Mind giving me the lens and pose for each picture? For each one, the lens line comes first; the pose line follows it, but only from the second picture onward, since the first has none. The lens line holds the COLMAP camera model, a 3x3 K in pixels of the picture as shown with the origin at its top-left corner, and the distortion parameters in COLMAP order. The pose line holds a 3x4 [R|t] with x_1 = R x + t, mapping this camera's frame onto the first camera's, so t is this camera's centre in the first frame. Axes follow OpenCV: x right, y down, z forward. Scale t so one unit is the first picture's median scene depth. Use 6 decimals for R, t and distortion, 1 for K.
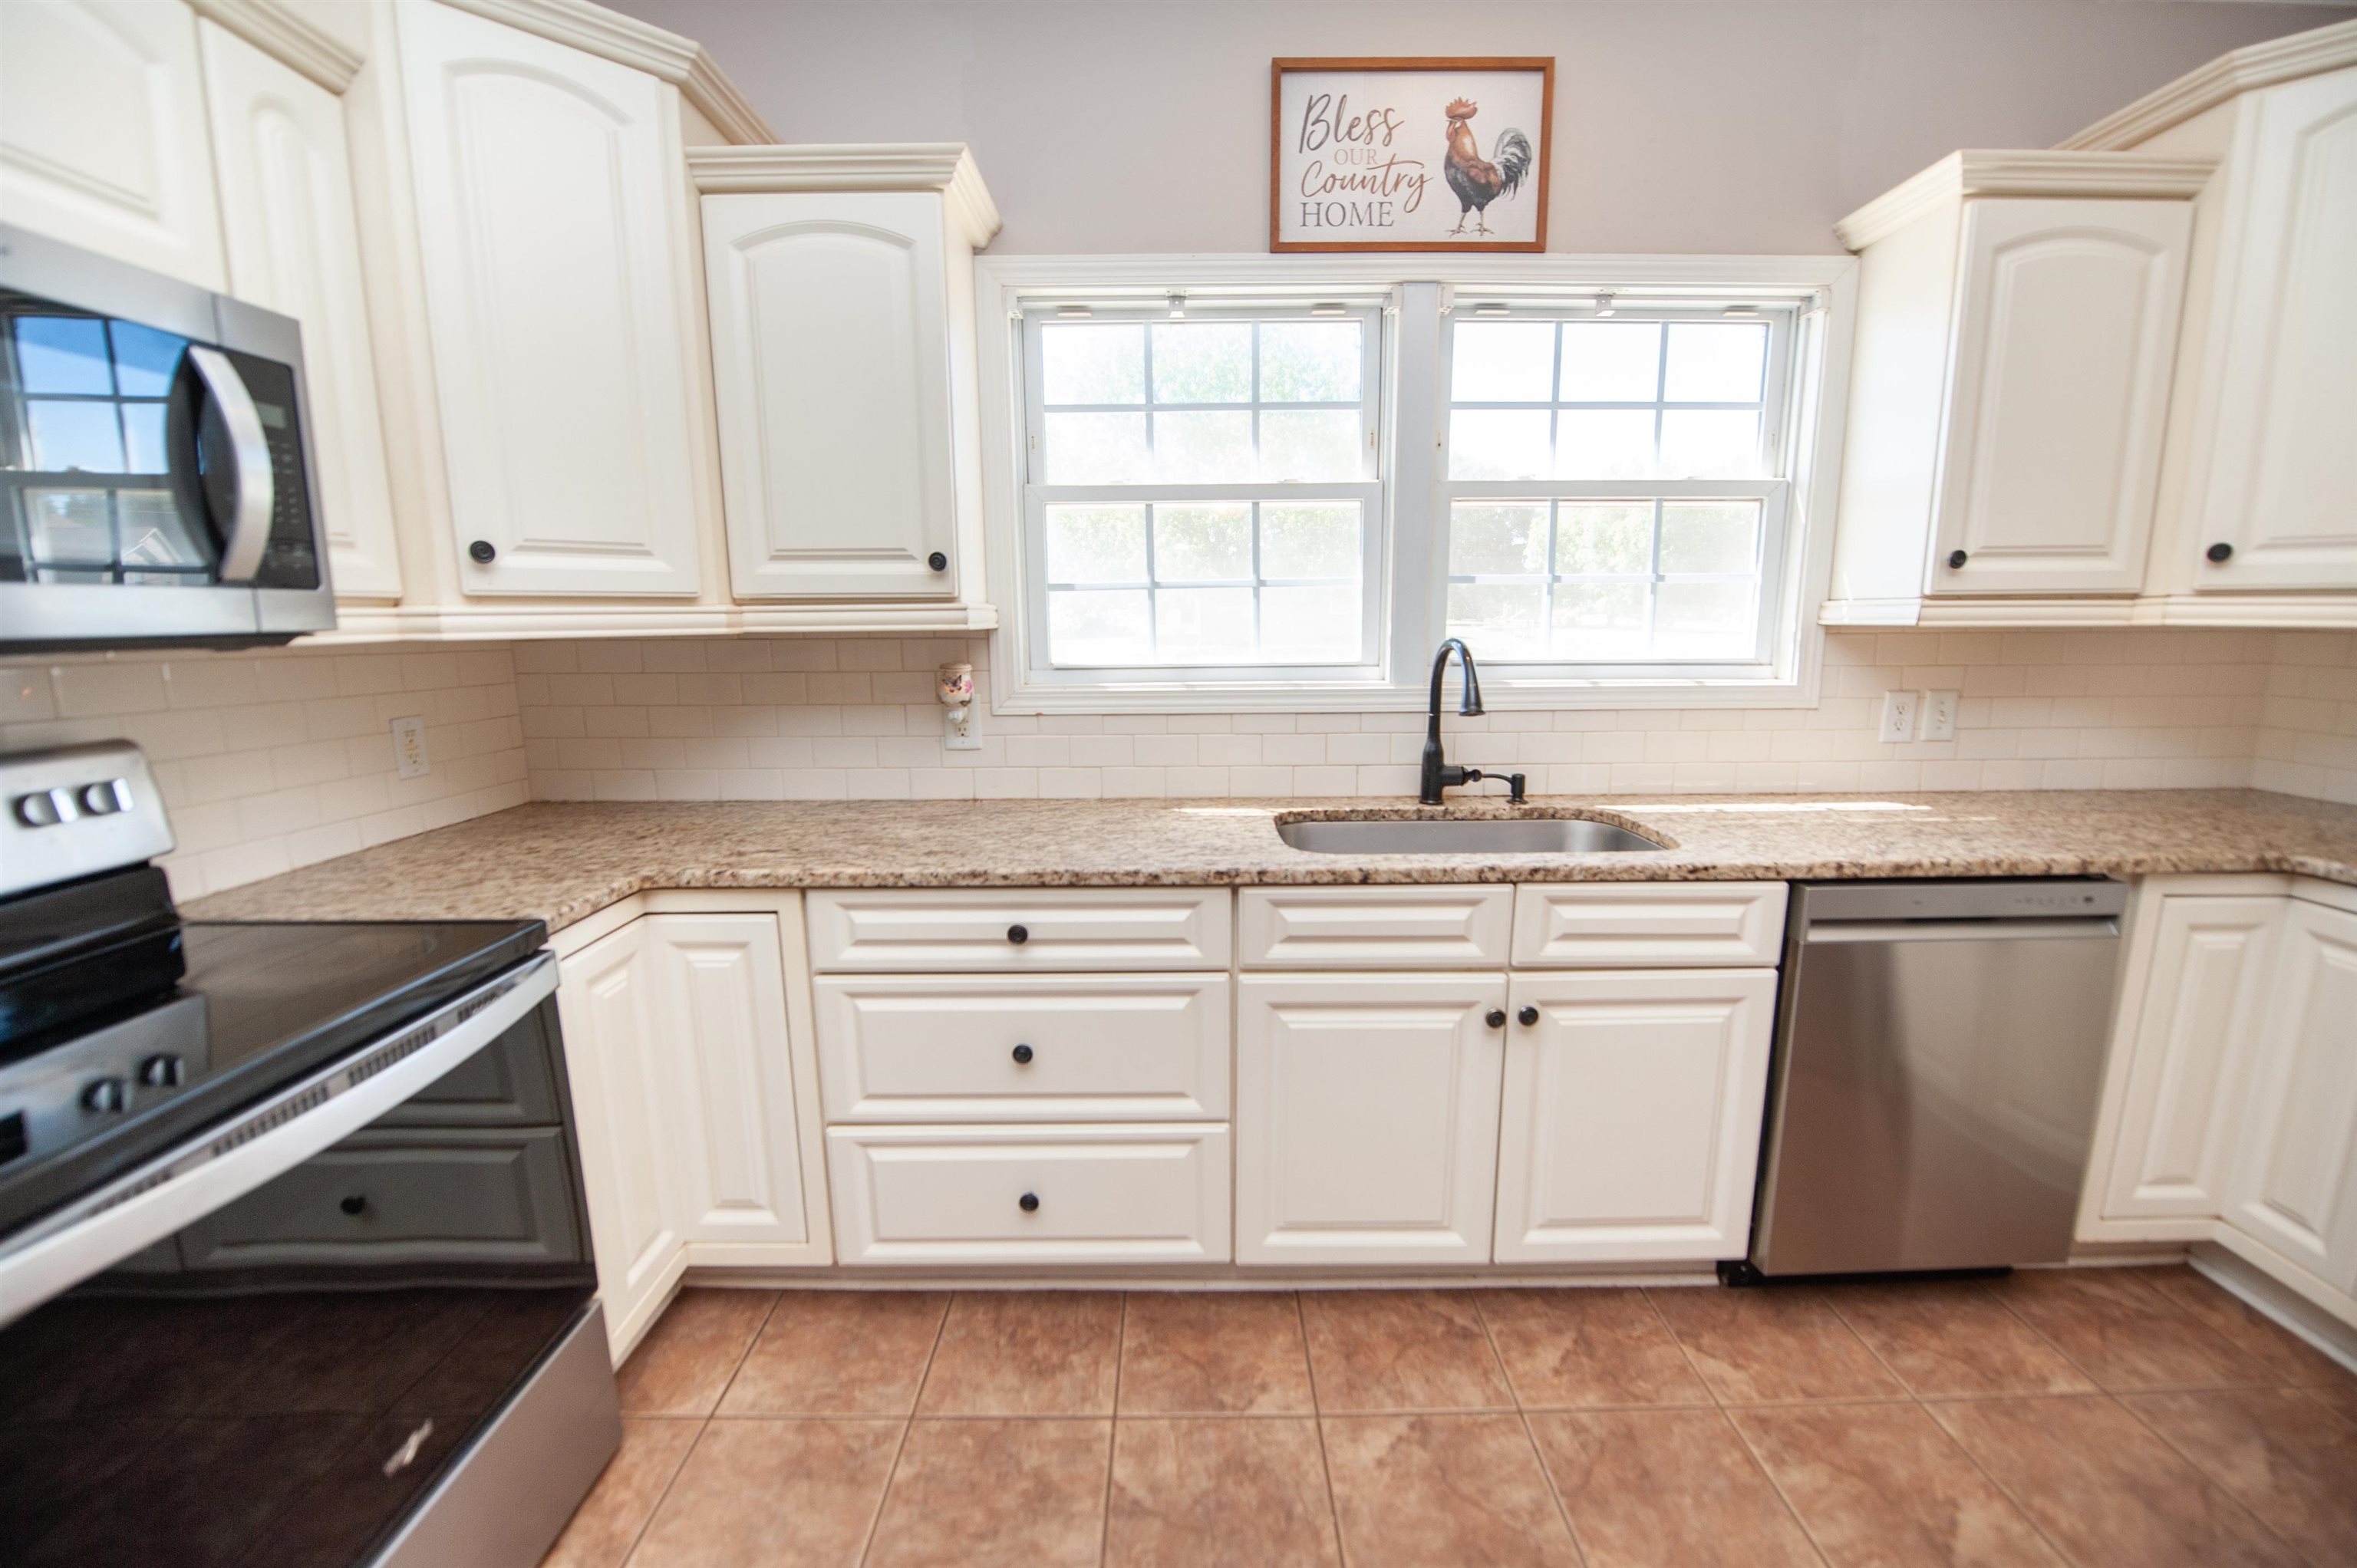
lens RADIAL K [[965.0, 0, 1182.6], [0, 965.0, 788.6], [0, 0, 1]] dist [-0.014797, -0.002985]
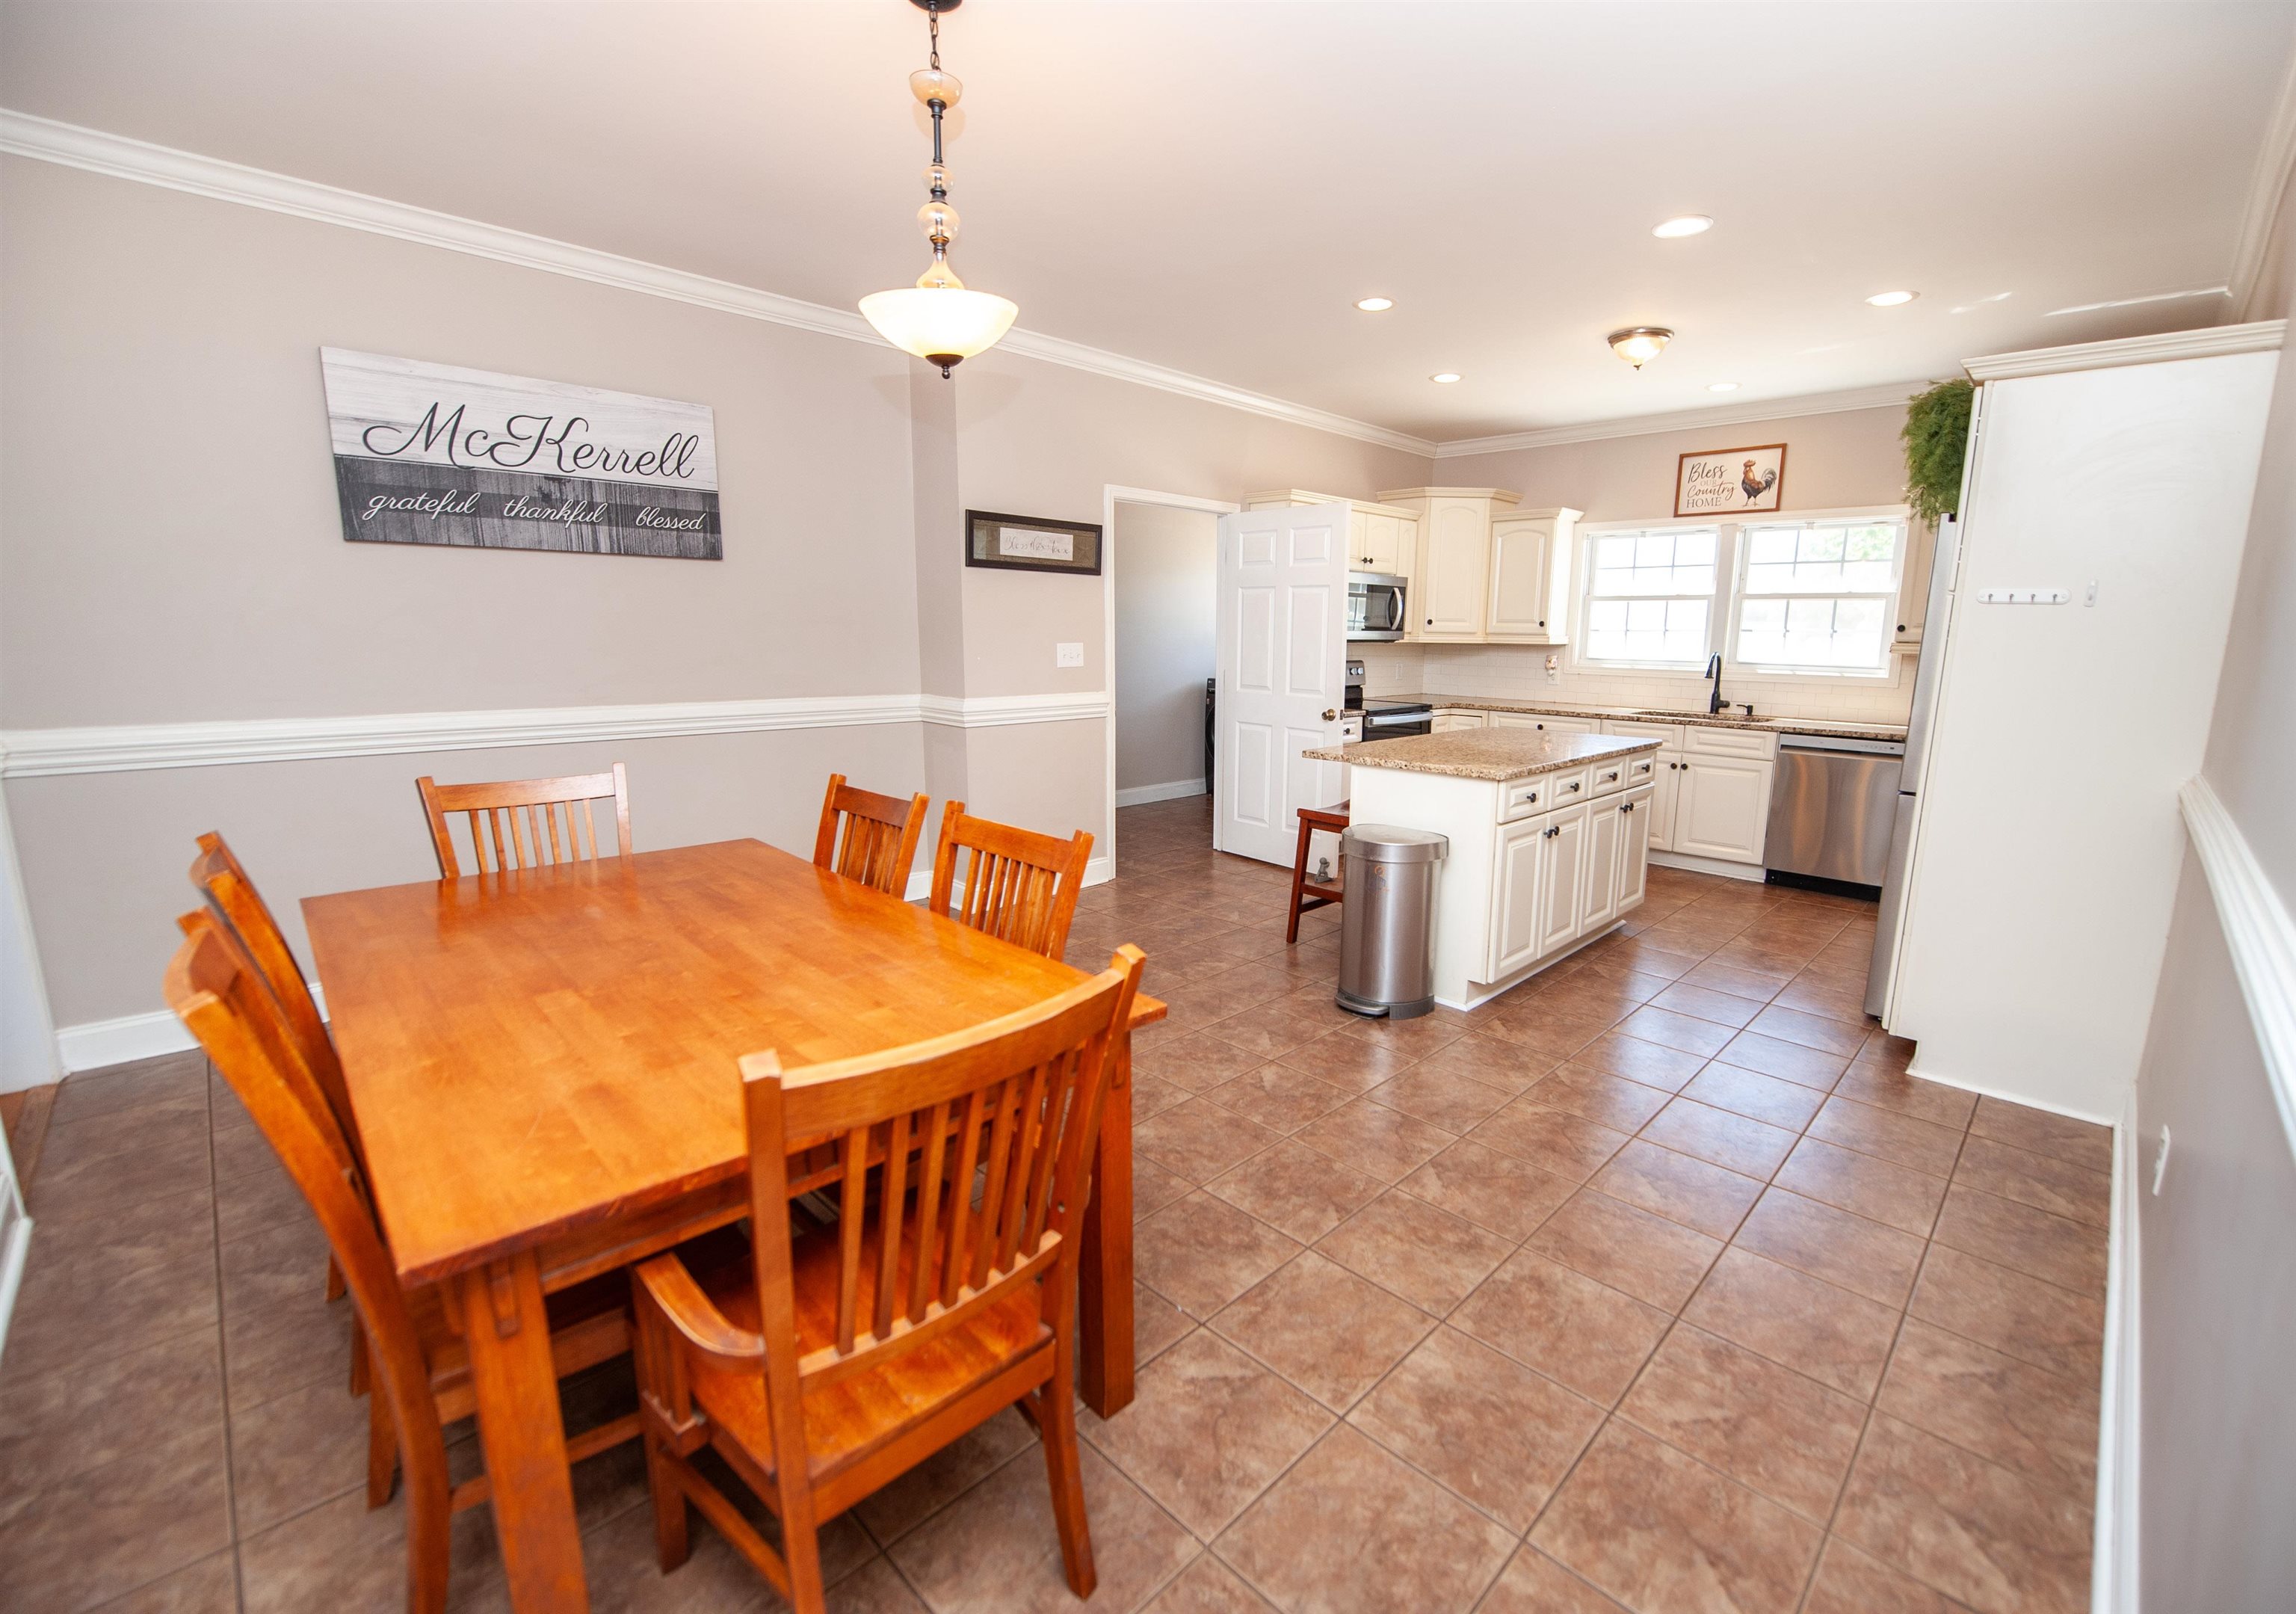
lens RADIAL K [[970.1, 0, 1219.4], [0, 970.1, 814.4], [0, 0, 1]] dist [-0.026089, 0.000053]
pose [[0.727687, 0.144588, -0.670496, 1.428091], [-0.136866, 0.988480, 0.064619, 0.401342], [0.672115, 0.044745, 0.739093, -2.479727]]
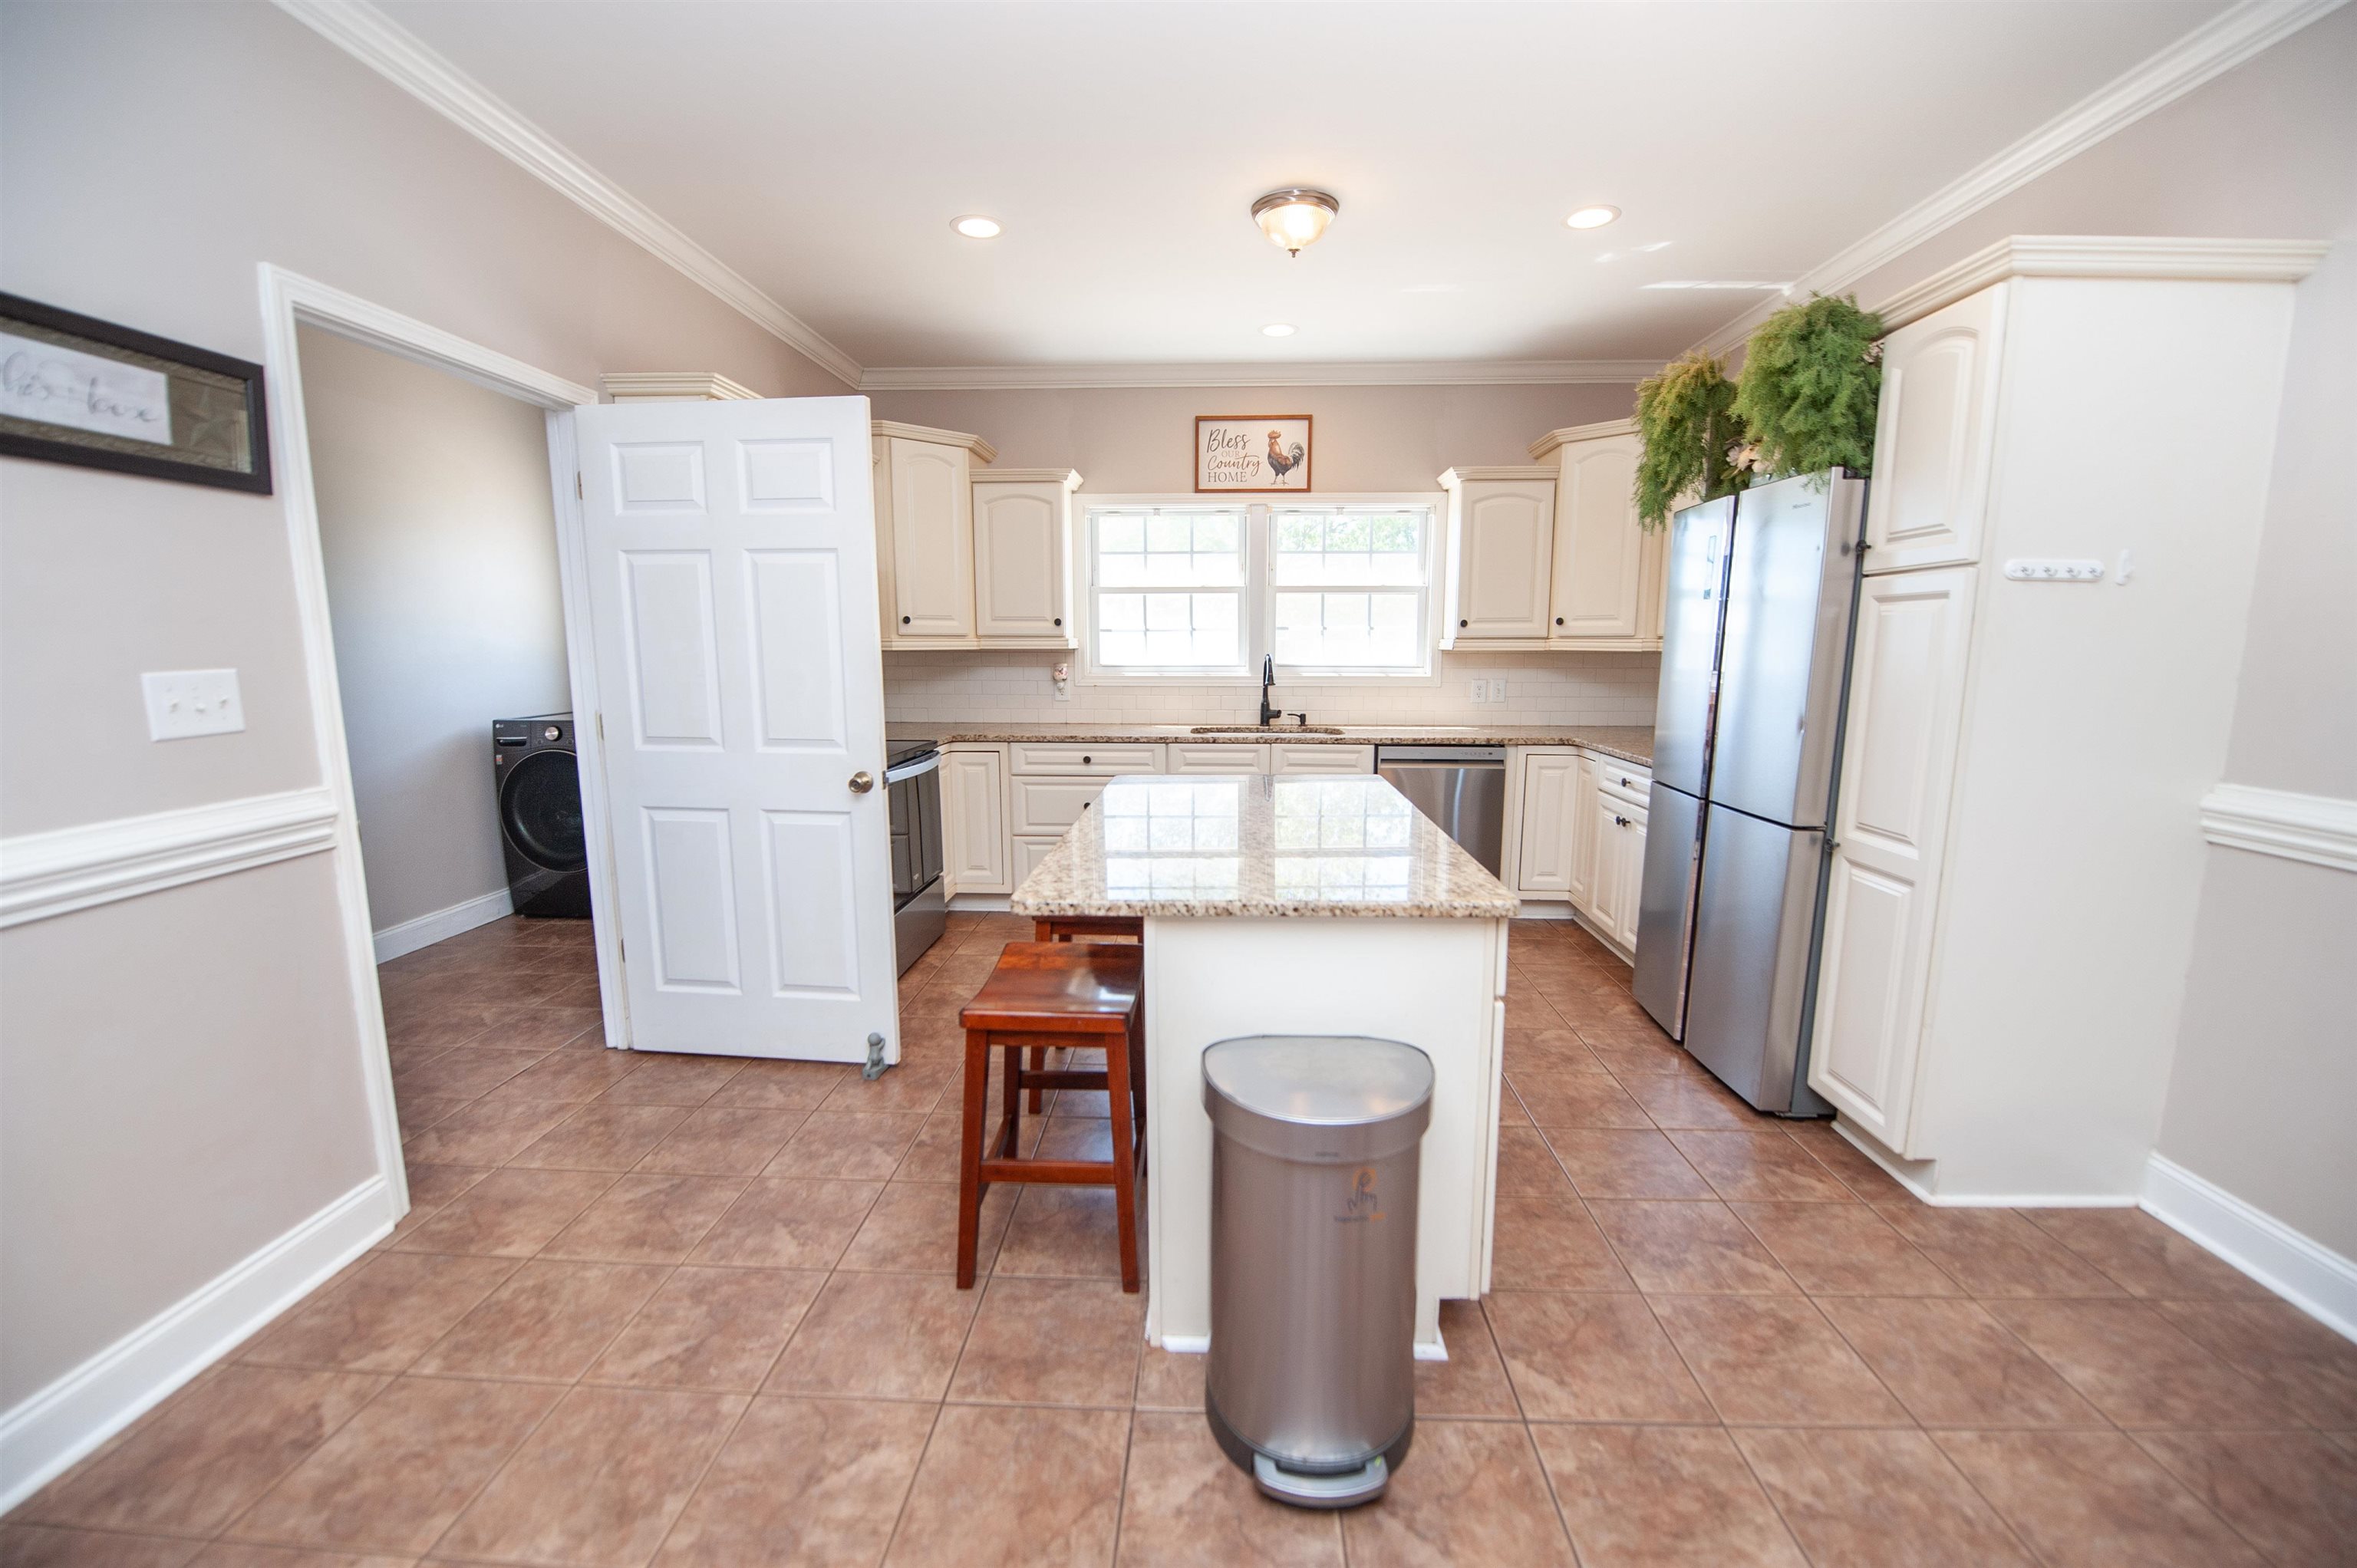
lens RADIAL K [[941.6, 0, 1188.5], [0, 941.6, 787.8], [0, 0, 1]] dist [-0.014709, -0.004058]
pose [[0.999015, 0.014896, -0.041790, 0.224807], [-0.015751, 0.999672, -0.020210, 0.274603], [0.041475, 0.020848, 0.998922, -1.620534]]
